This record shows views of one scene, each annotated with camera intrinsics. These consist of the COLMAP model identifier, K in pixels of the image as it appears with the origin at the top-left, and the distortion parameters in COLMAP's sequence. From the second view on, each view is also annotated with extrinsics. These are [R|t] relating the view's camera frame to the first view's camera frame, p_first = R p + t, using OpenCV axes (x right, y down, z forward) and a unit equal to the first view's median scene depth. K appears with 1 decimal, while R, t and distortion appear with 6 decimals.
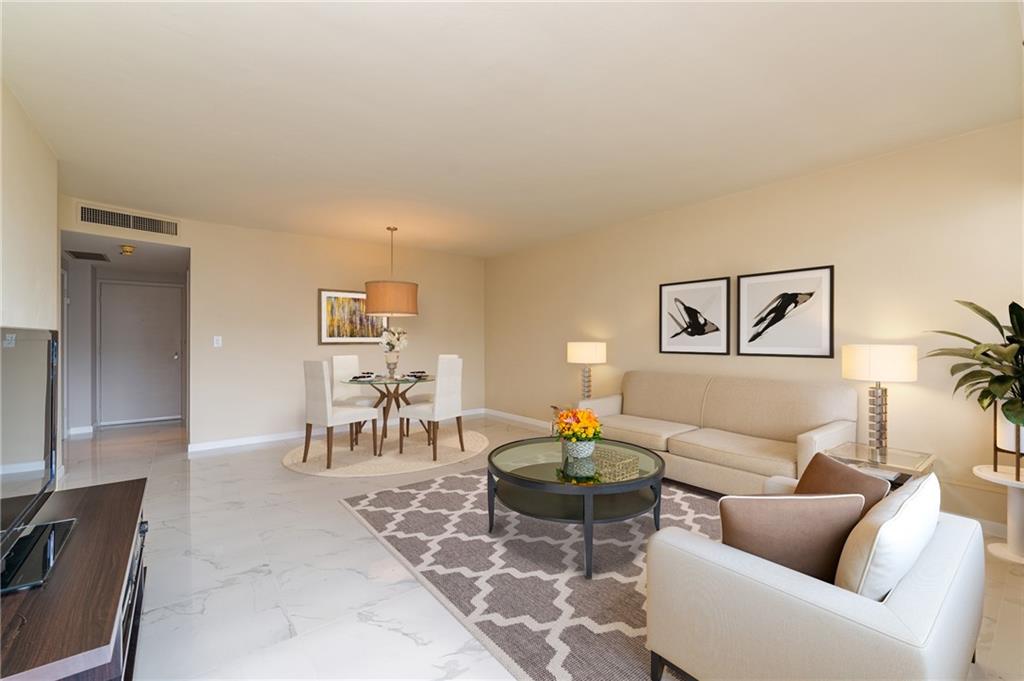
lens RADIAL K [[399.6, 0, 540.7], [0, 399.6, 347.8], [0, 0, 1]] dist [0.002454, 0.000043]
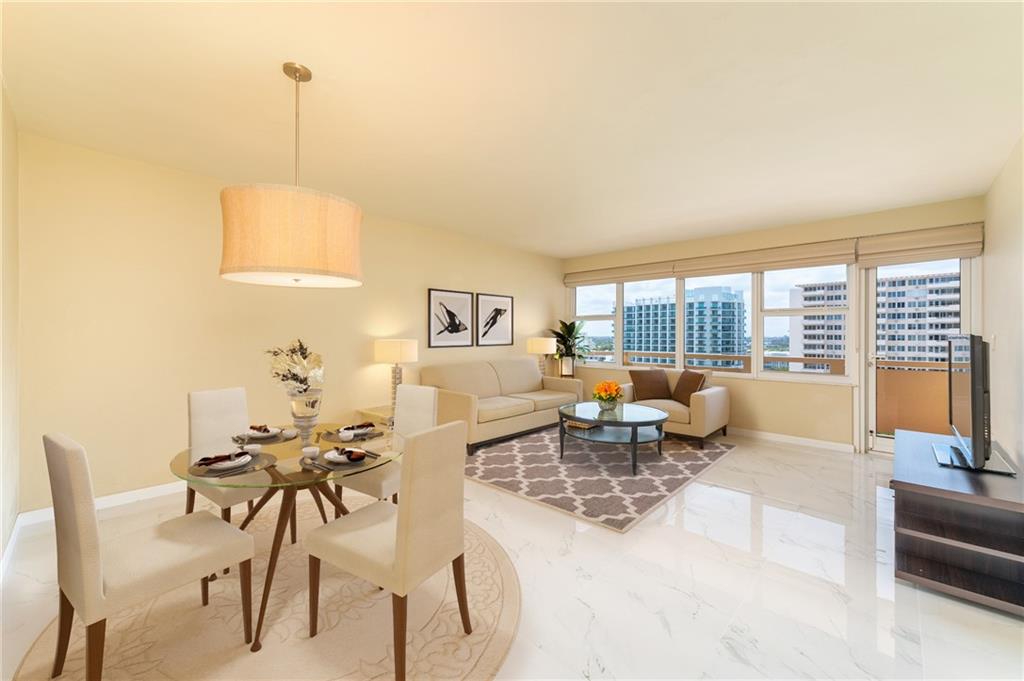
lens RADIAL K [[414.0, 0, 511.6], [0, 414.0, 331.2], [0, 0, 1]] dist [0.000333, 0.000043]
pose [[-0.082922, -0.021872, 0.996316, -1.059903], [-0.001183, 0.999761, 0.021849, -0.071597], [-0.996555, 0.000633, -0.082928, 1.001485]]
